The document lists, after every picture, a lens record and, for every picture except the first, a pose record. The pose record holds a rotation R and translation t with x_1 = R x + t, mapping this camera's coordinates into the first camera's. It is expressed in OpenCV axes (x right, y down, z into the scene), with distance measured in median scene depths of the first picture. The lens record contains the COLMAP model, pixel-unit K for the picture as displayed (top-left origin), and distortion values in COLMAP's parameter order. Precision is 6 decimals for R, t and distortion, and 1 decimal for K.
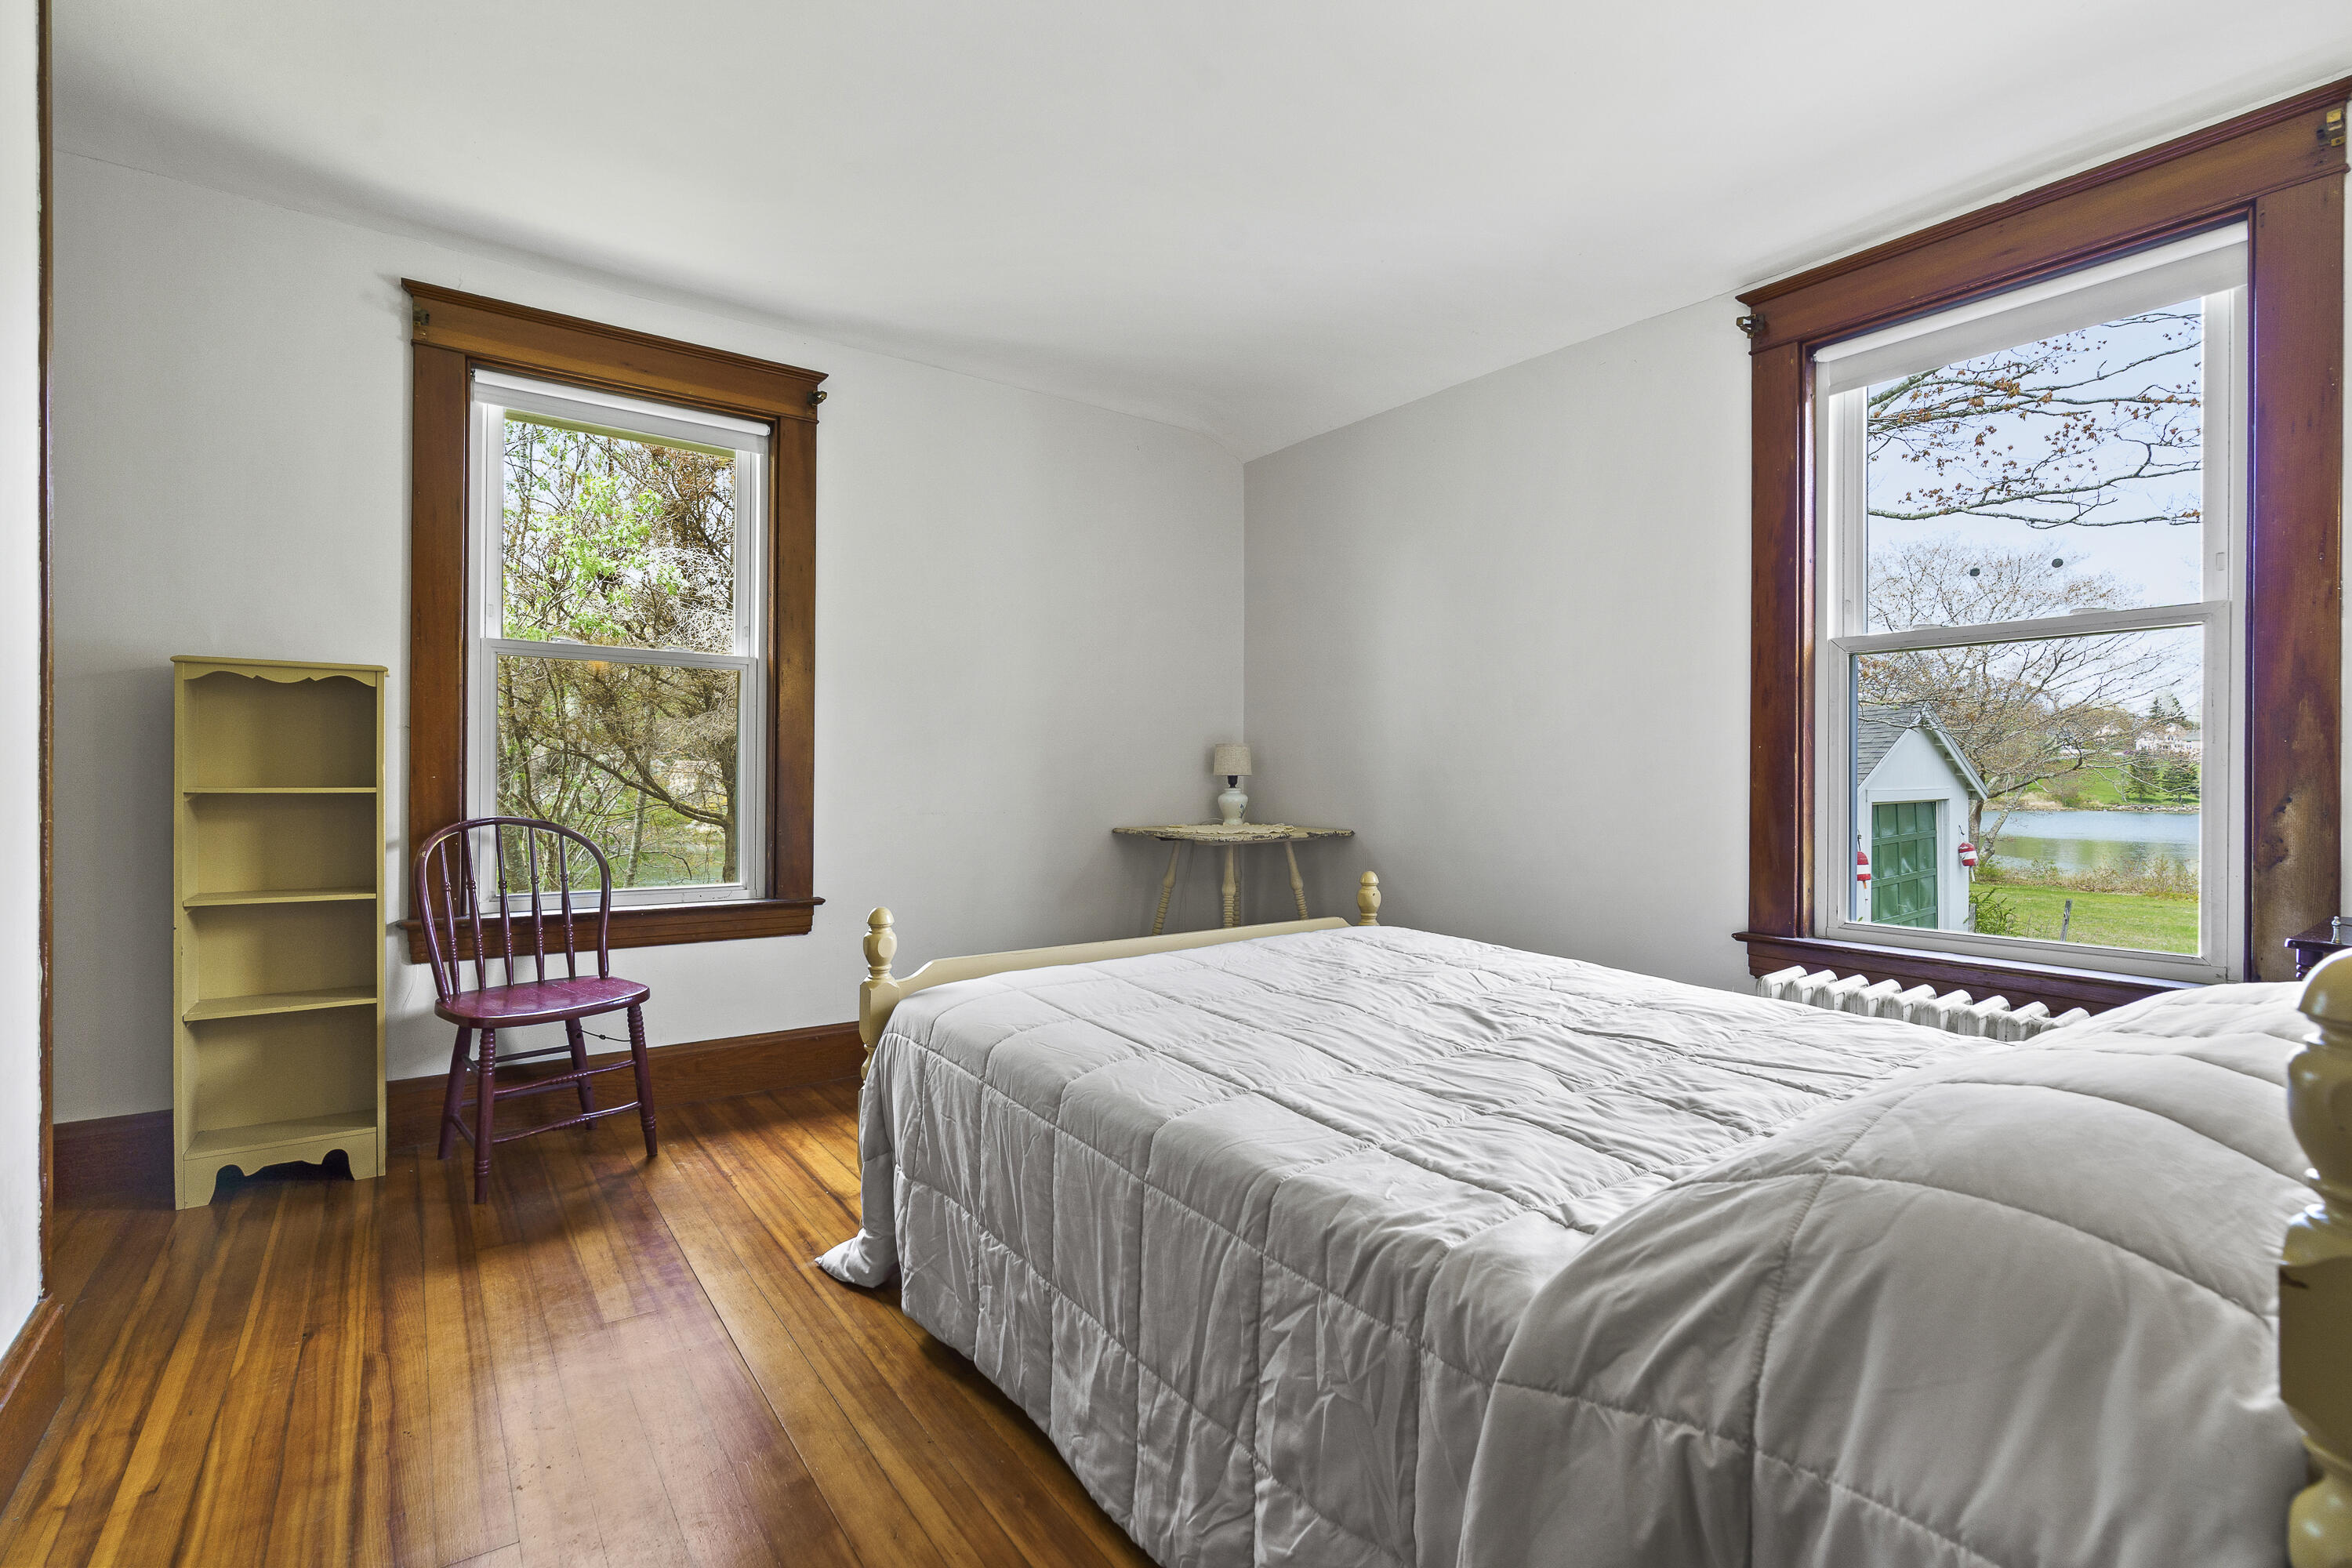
lens RADIAL K [[1069.9, 0, 1175.1], [0, 1069.9, 774.3], [0, 0, 1]] dist [-0.001927, 0.000644]
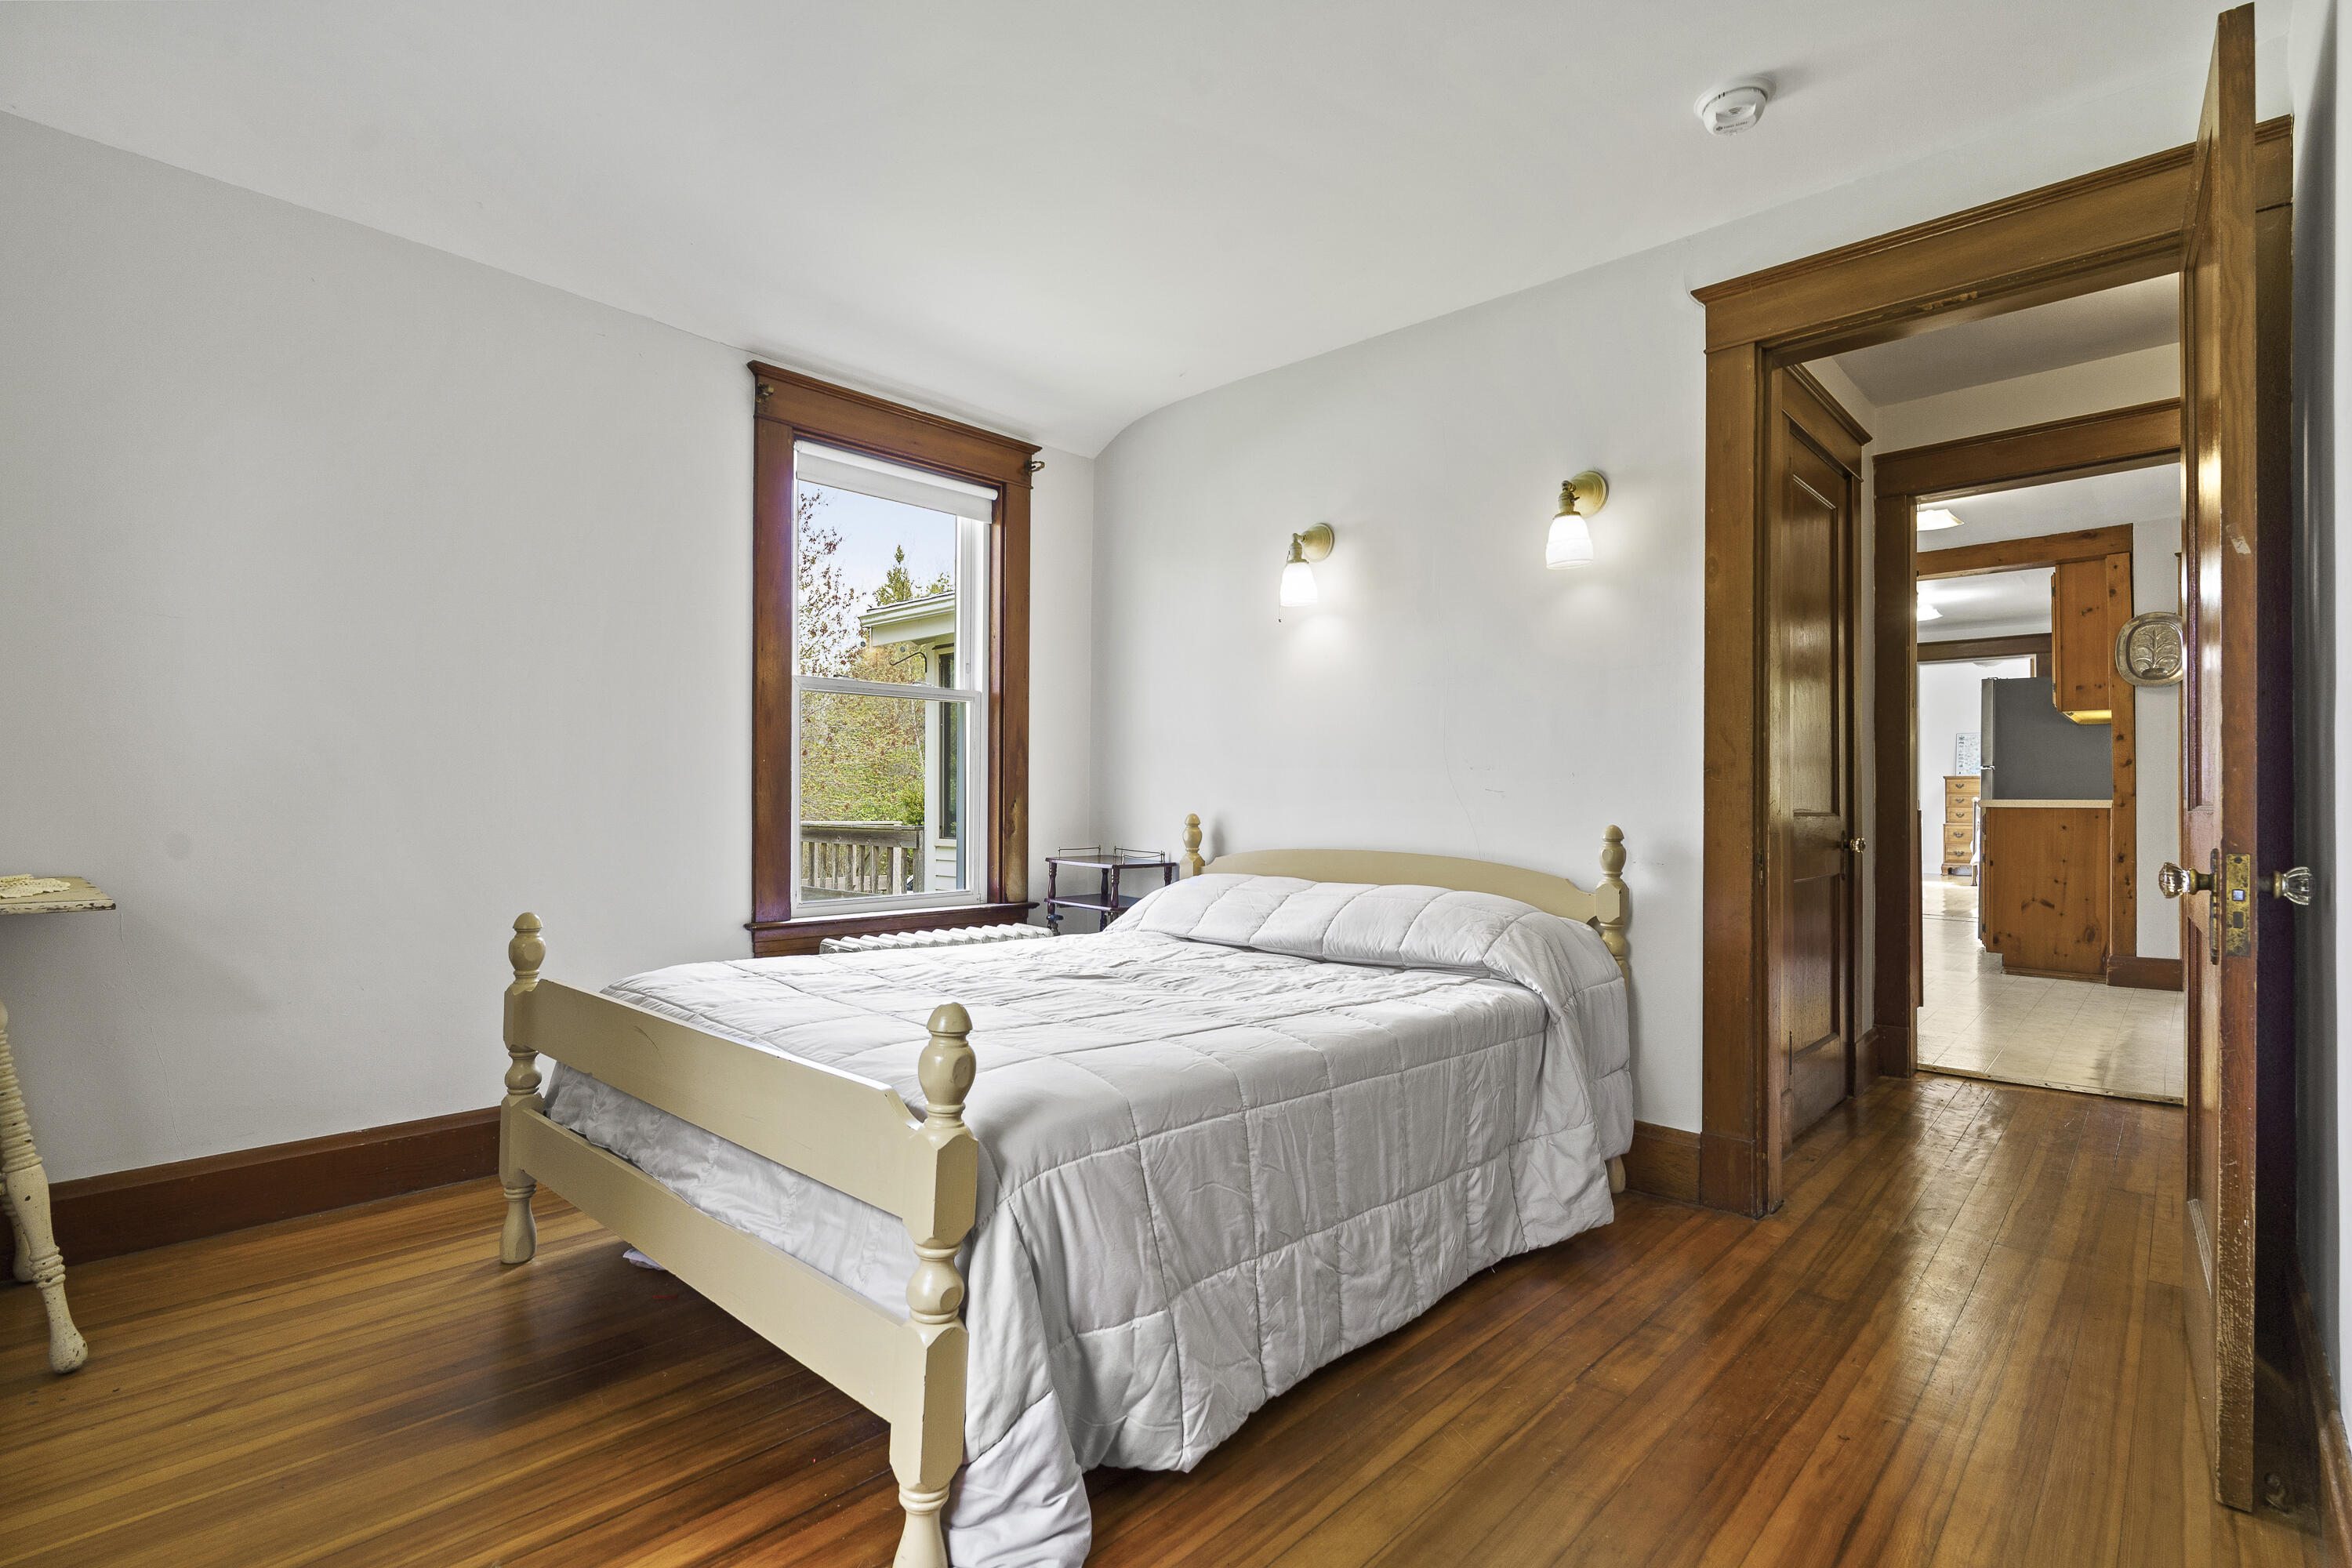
lens RADIAL K [[1095.3, 0, 1179.0], [0, 1095.3, 781.2], [0, 0, 1]] dist [-0.005684, -0.000176]
pose [[-0.194356, 0.012828, 0.980847, -1.245055], [-0.012278, 0.999804, -0.015509, 0.019886], [-0.980854, -0.015057, -0.194160, 1.403636]]
